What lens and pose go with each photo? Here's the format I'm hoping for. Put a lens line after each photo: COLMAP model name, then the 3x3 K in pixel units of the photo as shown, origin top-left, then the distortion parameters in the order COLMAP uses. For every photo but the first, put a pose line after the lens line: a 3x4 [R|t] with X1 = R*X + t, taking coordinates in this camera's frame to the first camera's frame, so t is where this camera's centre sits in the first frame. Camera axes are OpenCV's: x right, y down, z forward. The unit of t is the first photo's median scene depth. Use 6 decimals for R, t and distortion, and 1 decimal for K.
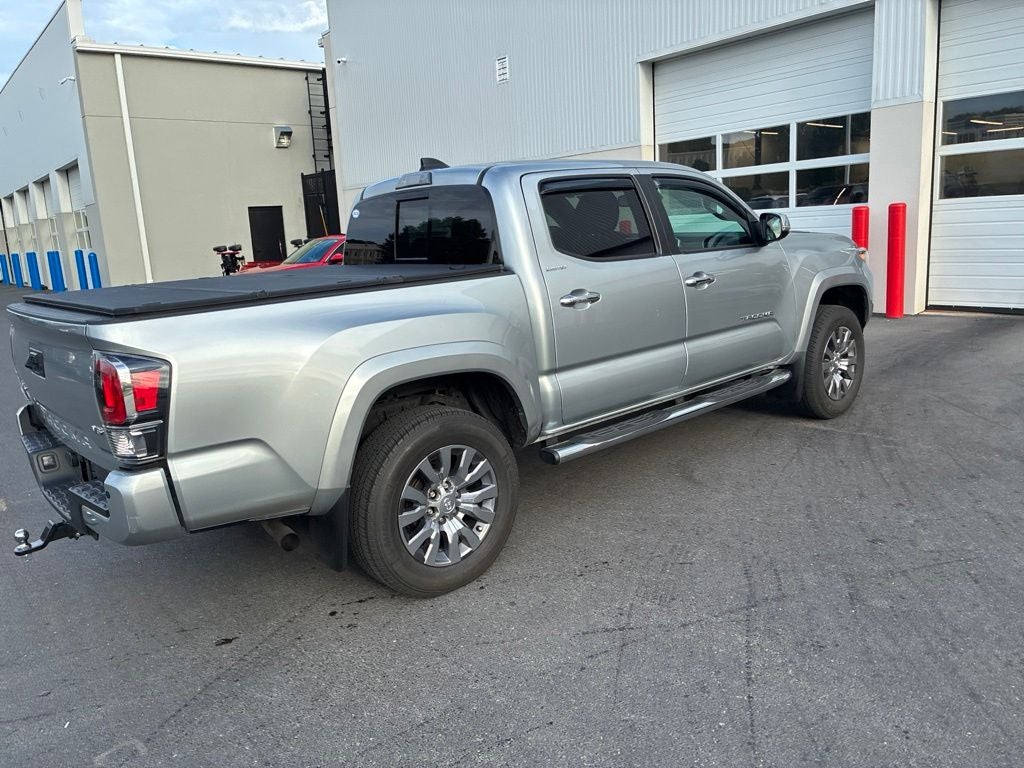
lens RADIAL K [[768.0, 0, 512.9], [0, 768.0, 389.2], [0, 0, 1]] dist [0.038265, -0.044455]
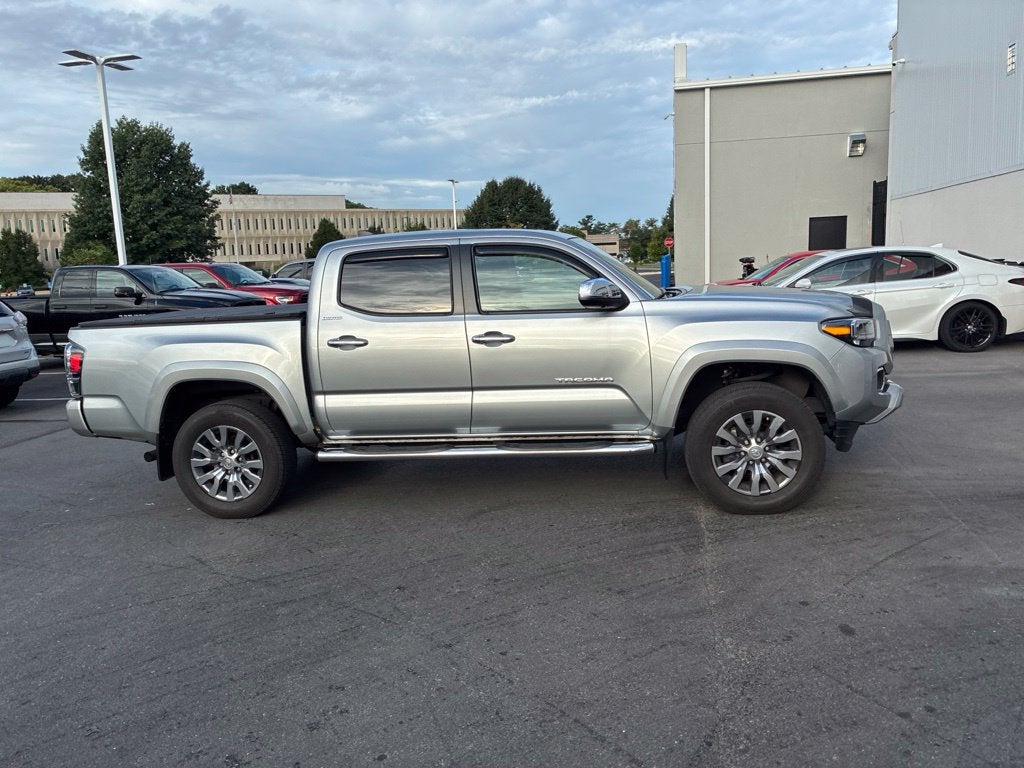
lens RADIAL K [[769.4, 0, 516.3], [0, 769.4, 379.8], [0, 0, 1]] dist [0.036320, -0.044486]
pose [[0.640589, 0.147975, -0.753491, 1.146191], [-0.153556, 0.986122, 0.063113, -0.163393], [0.752374, 0.075273, 0.654421, 0.313594]]
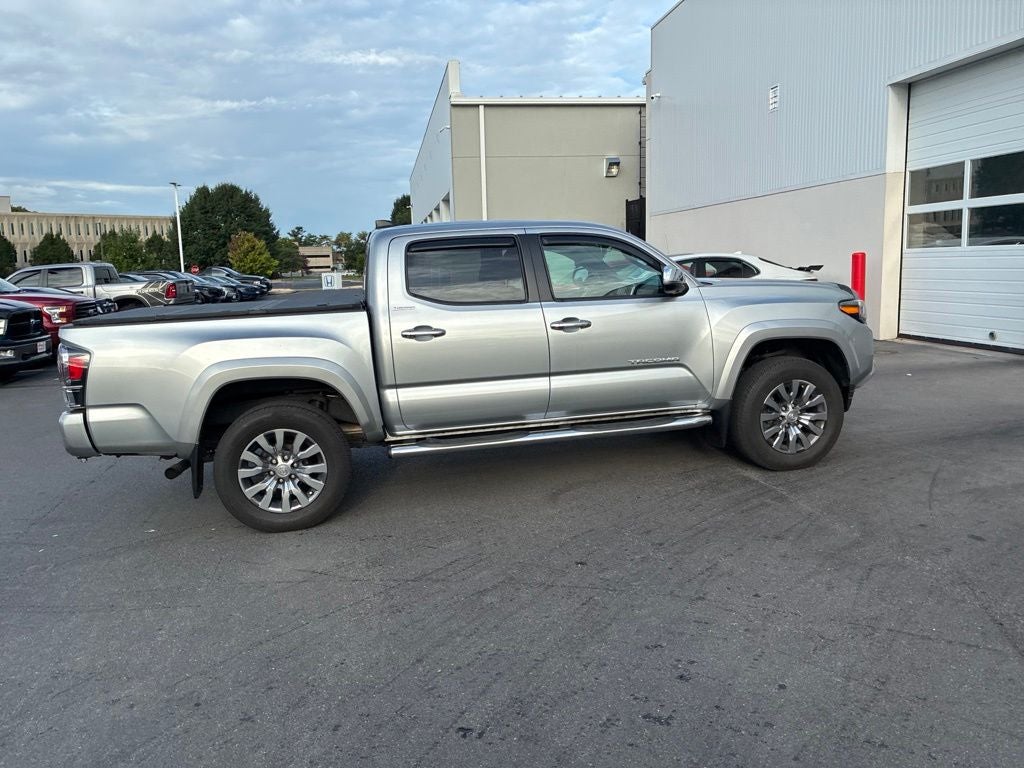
lens RADIAL K [[769.4, 0, 516.3], [0, 769.4, 379.8], [0, 0, 1]] dist [0.036320, -0.044486]
pose [[0.872431, 0.098206, -0.478769, 0.756933], [-0.113108, 0.993580, -0.002305, -0.049058], [0.475469, 0.056163, 0.877938, -0.047551]]
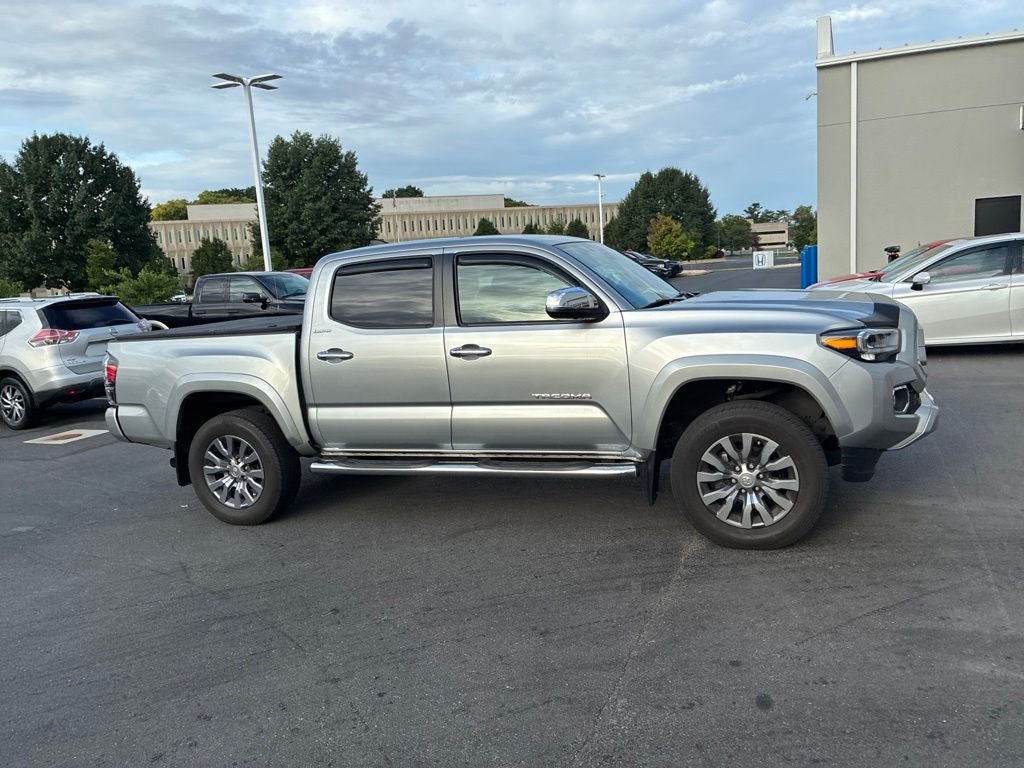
lens RADIAL K [[769.4, 0, 516.3], [0, 769.4, 379.8], [0, 0, 1]] dist [0.036320, -0.044486]
pose [[0.471604, 0.156612, -0.867791, 1.243195], [-0.142053, 0.984742, 0.100520, -0.226680], [0.870293, 0.075867, 0.486656, 0.558365]]
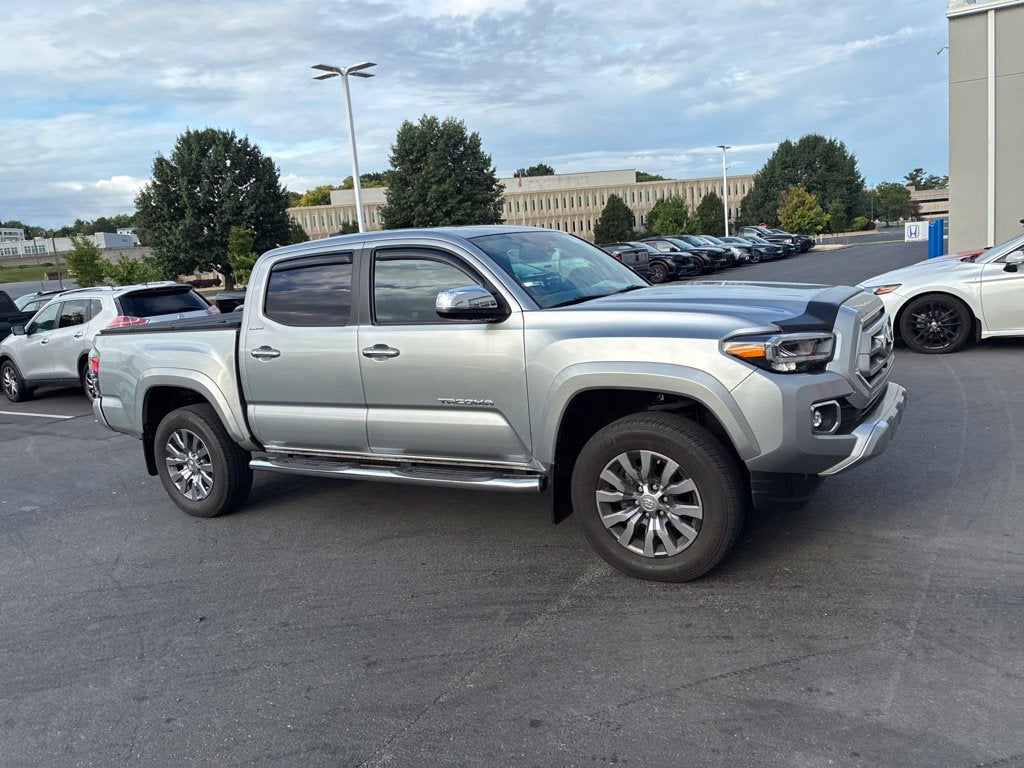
lens RADIAL K [[769.8, 0, 503.9], [0, 769.8, 378.5], [0, 0, 1]] dist [0.019475, -0.005092]
pose [[0.299940, 0.185780, -0.935693, 1.286101], [-0.131253, 0.979562, 0.152417, -0.292067], [0.944885, 0.077097, 0.318194, 0.860793]]
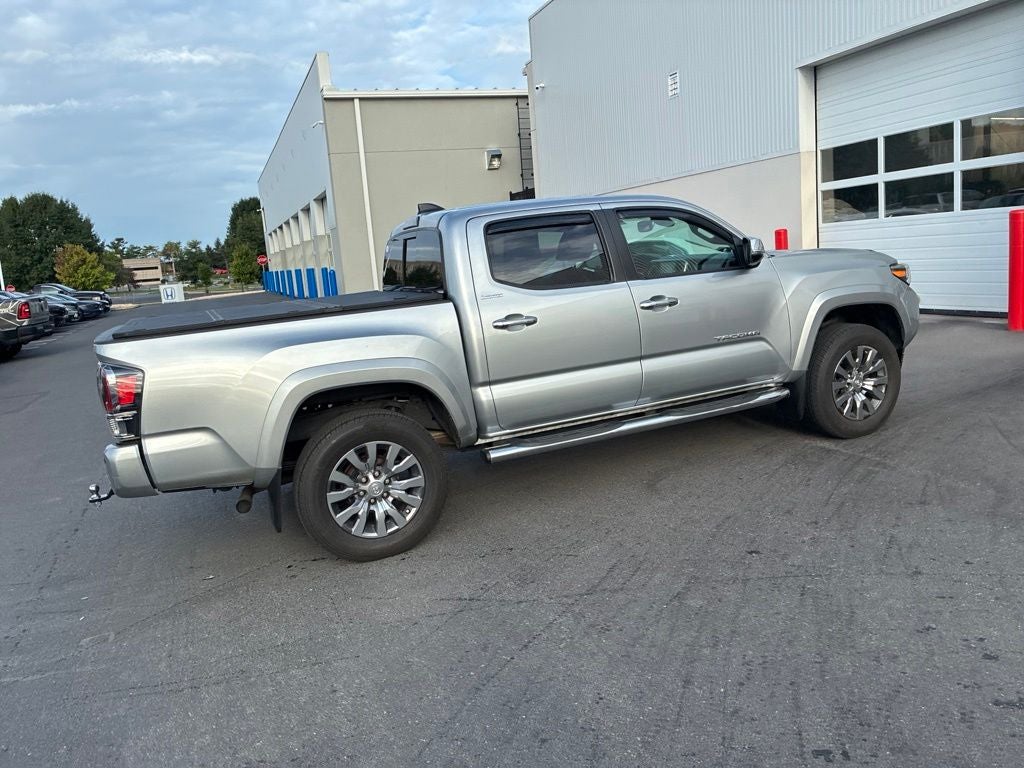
lens RADIAL K [[769.4, 0, 516.3], [0, 769.4, 379.8], [0, 0, 1]] dist [0.036320, -0.044486]
pose [[0.951622, 0.025799, -0.306186, 0.400792], [-0.031628, 0.999400, -0.014092, -0.012550], [0.305639, 0.023095, 0.951867, -0.096086]]
